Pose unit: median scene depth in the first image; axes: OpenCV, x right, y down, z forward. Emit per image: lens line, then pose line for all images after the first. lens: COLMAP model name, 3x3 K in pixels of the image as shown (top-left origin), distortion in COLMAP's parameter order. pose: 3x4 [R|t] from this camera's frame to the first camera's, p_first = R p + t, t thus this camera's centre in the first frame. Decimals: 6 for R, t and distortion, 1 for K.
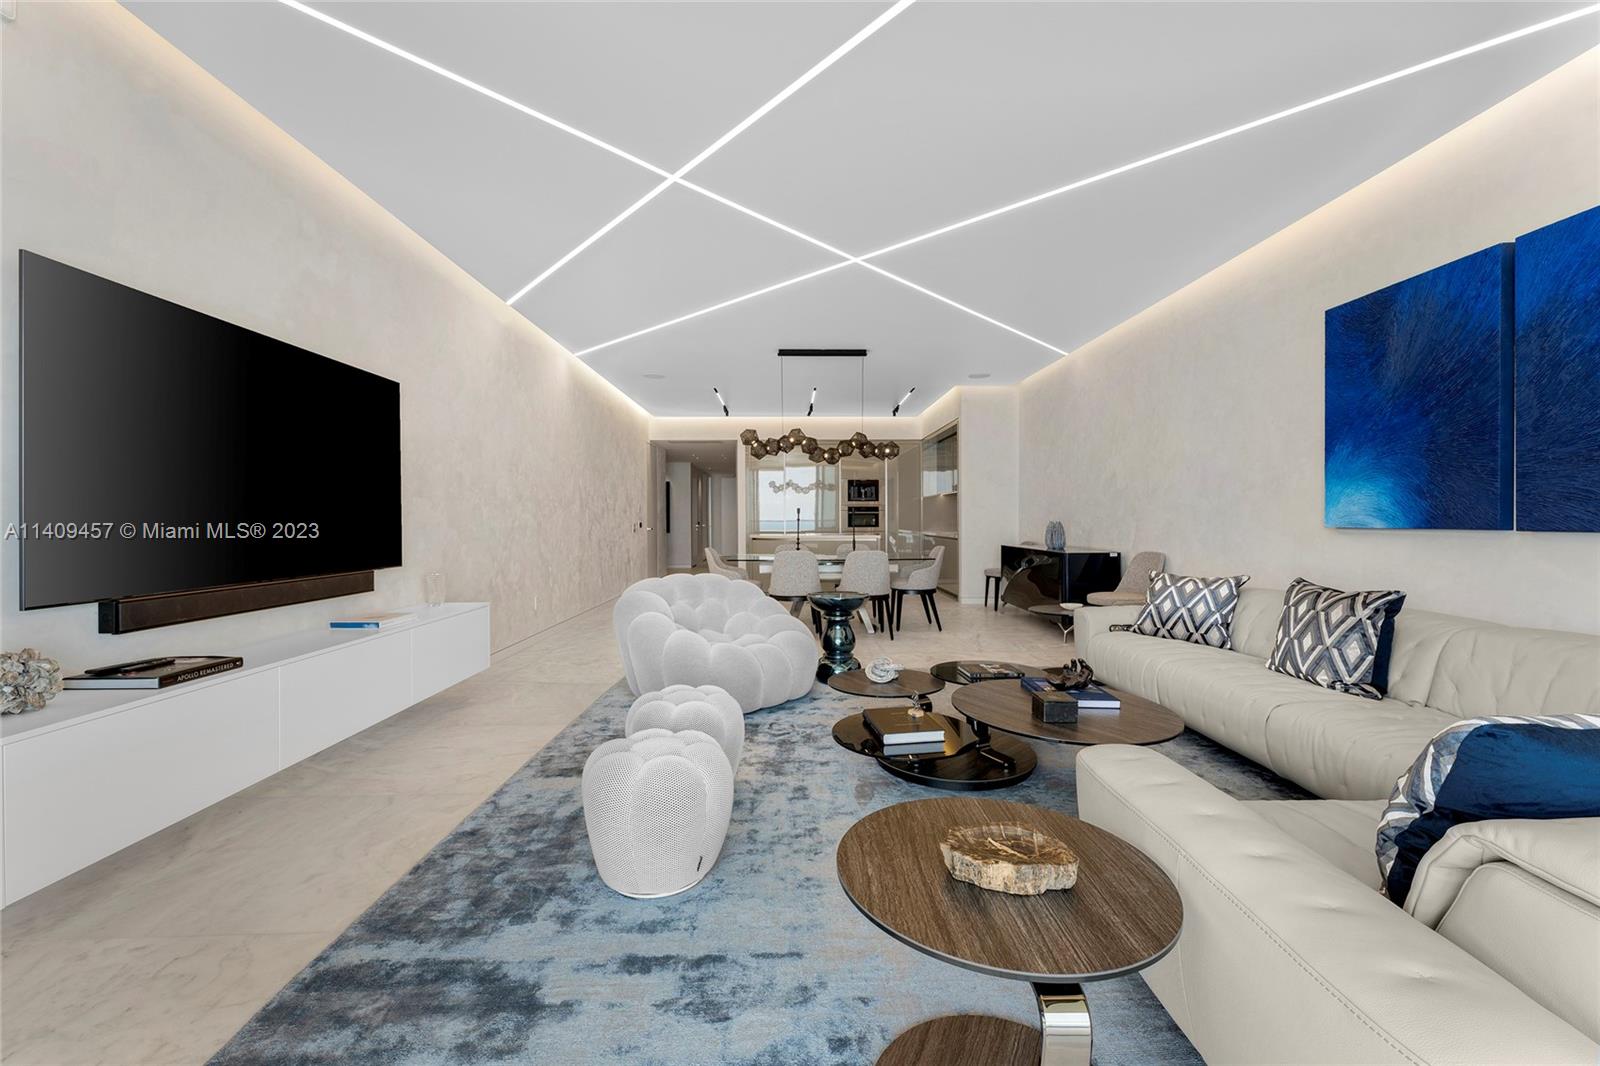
lens RADIAL K [[644.2, 0, 798.5], [0, 644.2, 514.4], [0, 0, 1]] dist [0.001325, 0.000201]
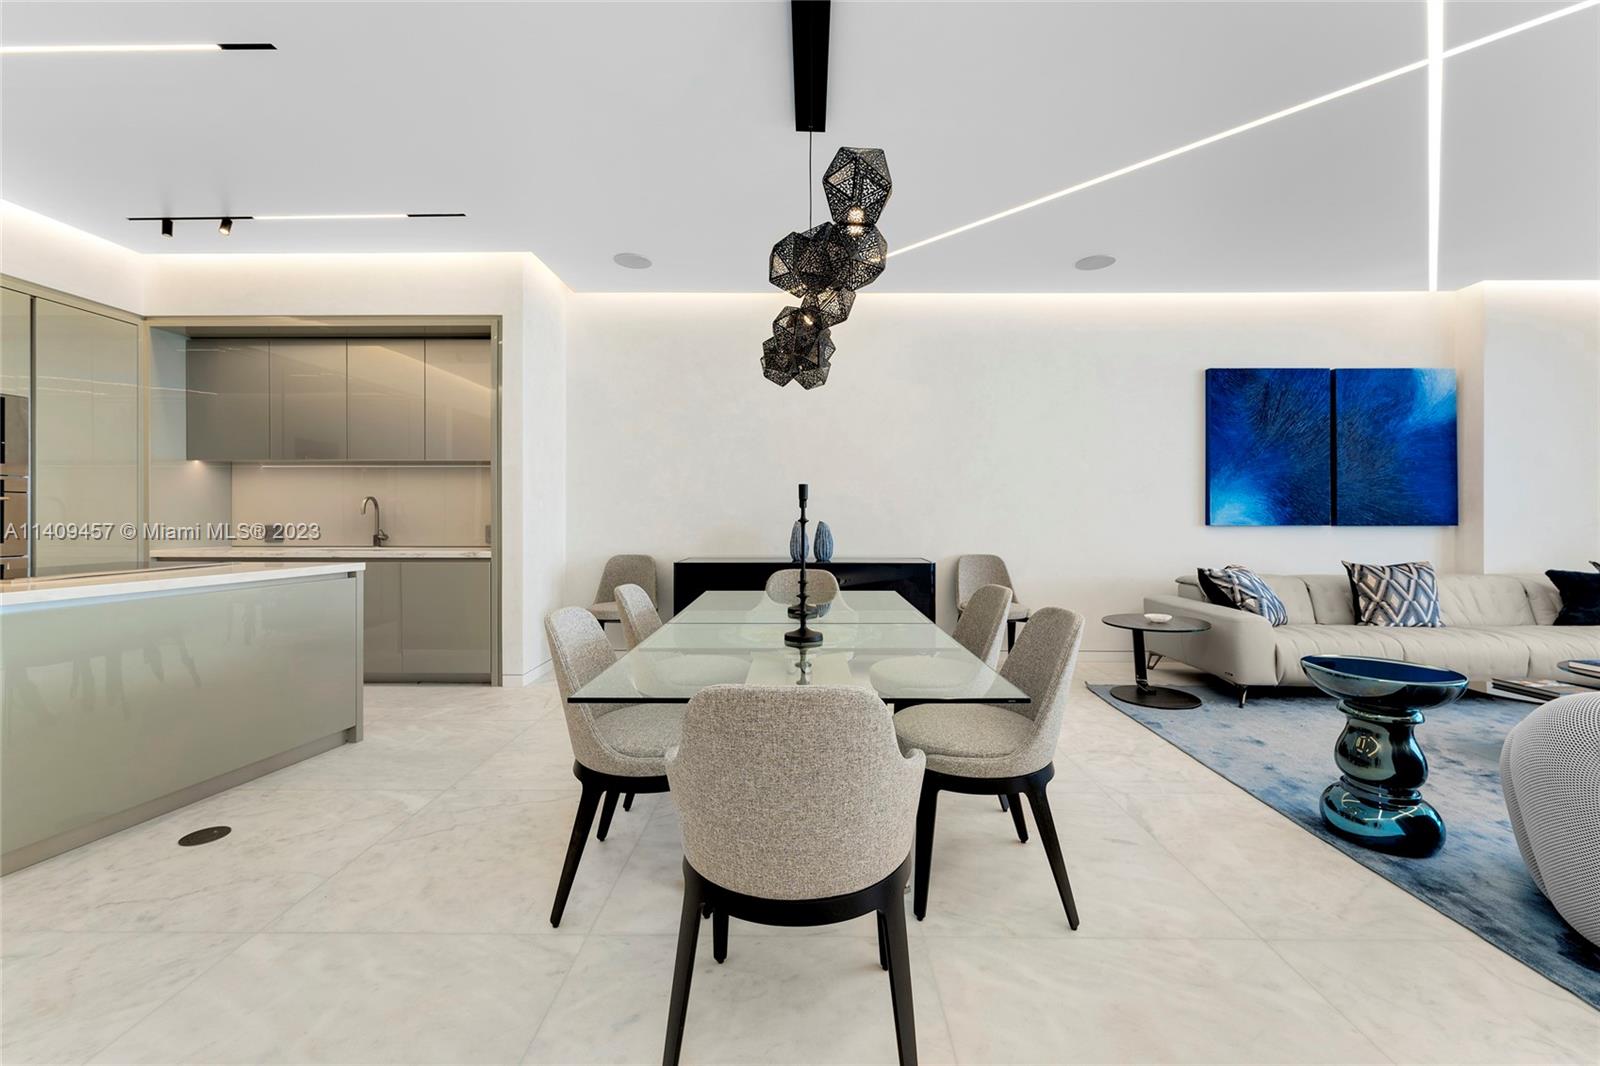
lens RADIAL K [[644.2, 0, 798.5], [0, 644.2, 514.4], [0, 0, 1]] dist [0.001325, 0.000201]
pose [[0.032235, 0.006943, 0.999456, -0.581728], [-0.008210, 0.999944, -0.006682, 0.013098], [-0.999447, -0.007991, 0.032291, 1.815759]]
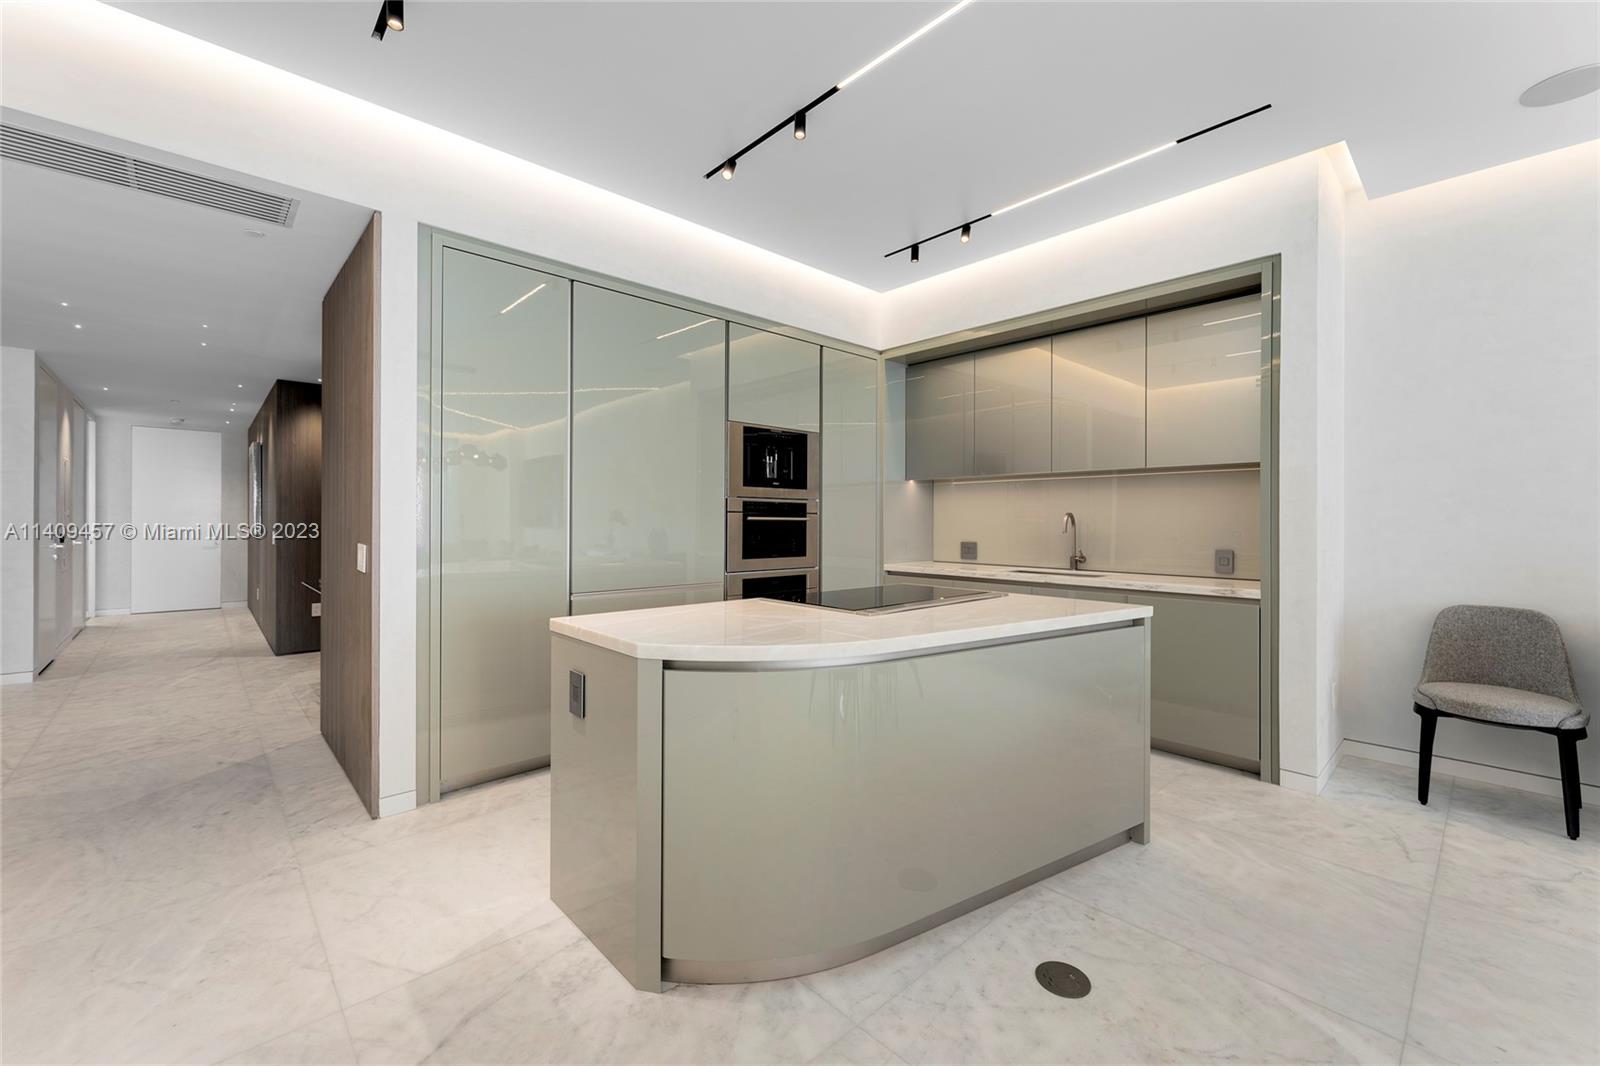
lens RADIAL K [[666.0, 0, 797.4], [0, 666.0, 515.1], [0, 0, 1]] dist [-0.003445, -0.000238]
pose [[0.750420, 0.014444, 0.660804, -0.438164], [-0.012392, 0.999893, -0.007782, -0.006189], [-0.660845, -0.002349, 0.750518, 2.181127]]
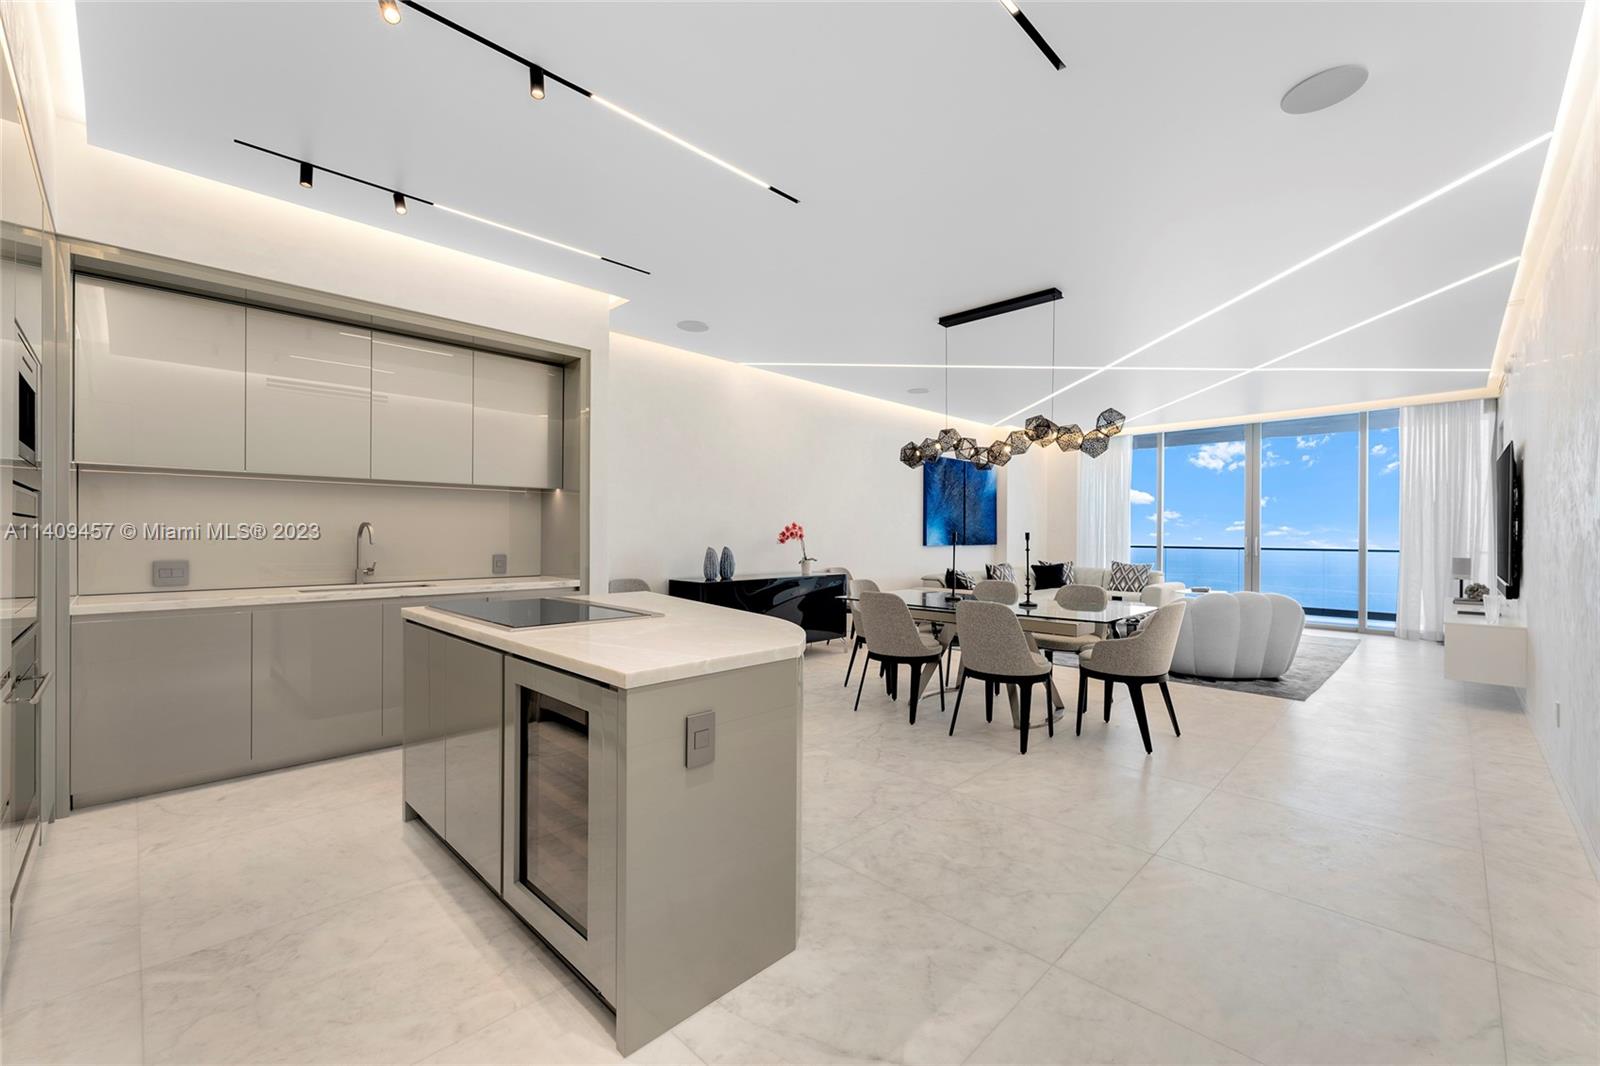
lens RADIAL K [[668.4, 0, 803.9], [0, 668.4, 533.9], [0, 0, 1]] dist [0.000926, -0.000099]
pose [[-0.704212, 0.001647, 0.709988, -0.600237], [-0.005640, 0.999953, -0.007913, -0.001609], [-0.709968, -0.009577, -0.704169, 3.013506]]
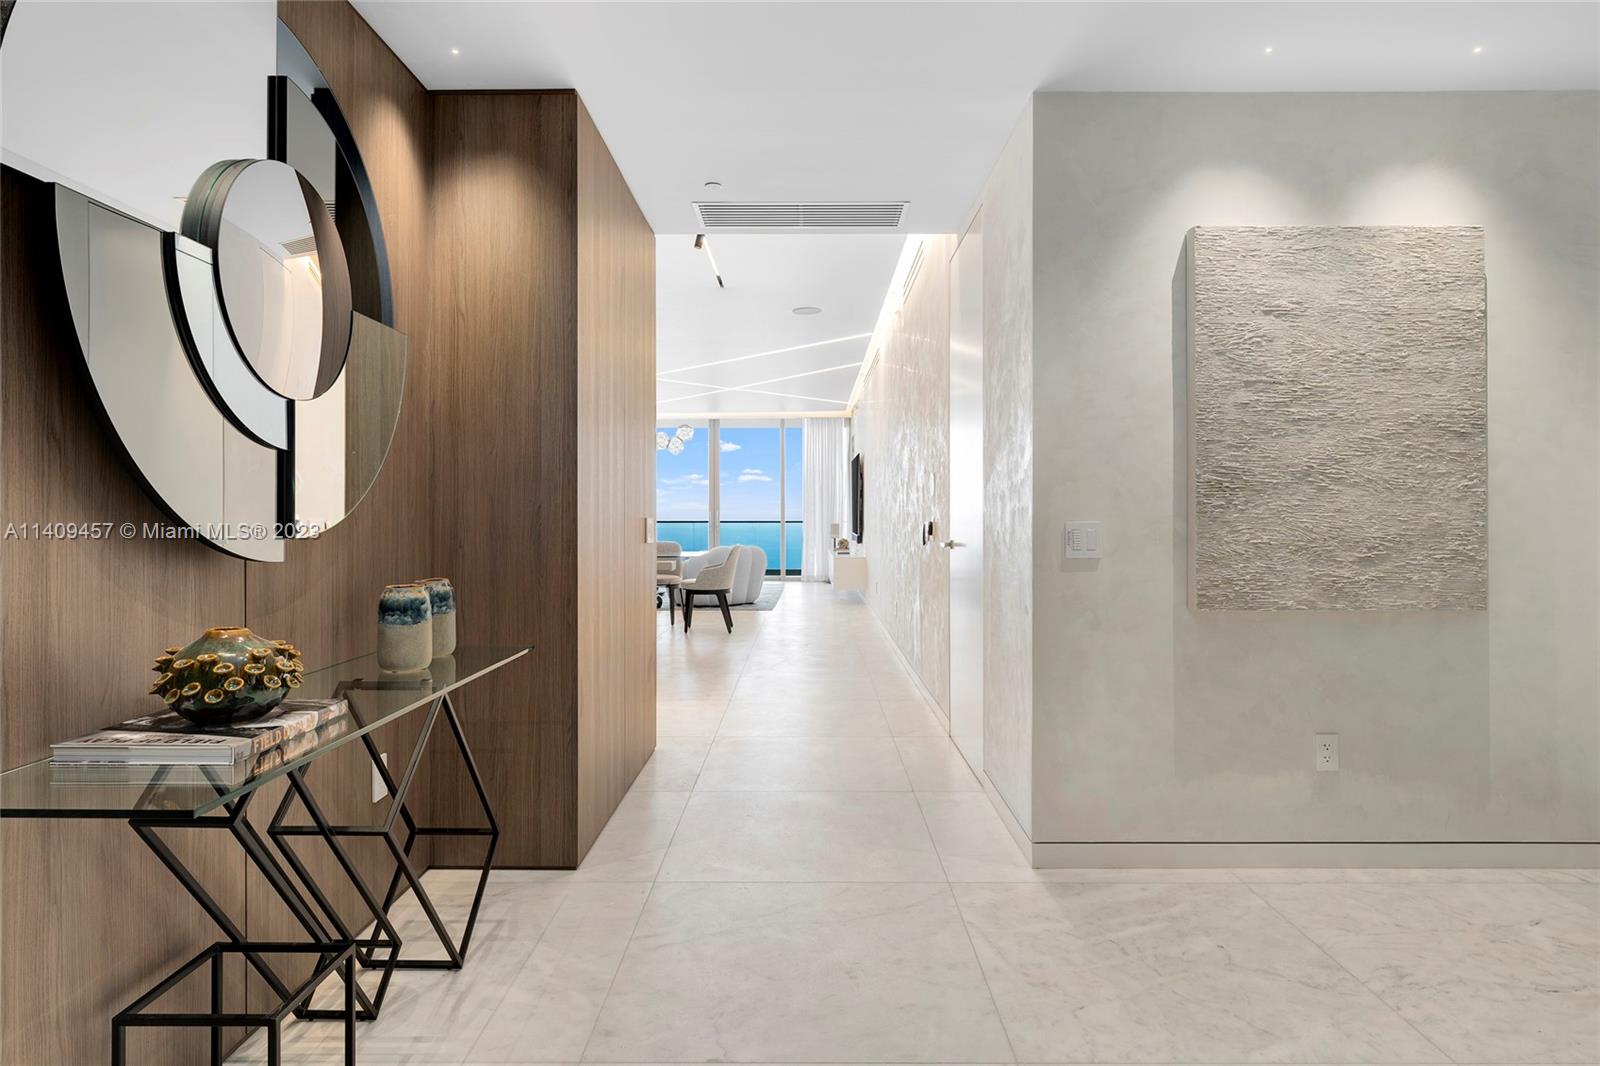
lens RADIAL K [[666.0, 0, 797.4], [0, 666.0, 515.1], [0, 0, 1]] dist [-0.003445, -0.000238]
pose [[-0.997776, 0.009091, 0.066039, -0.594908], [0.009082, 0.999959, -0.000437, -0.000157], [-0.066040, 0.000164, -0.997817, 3.163106]]
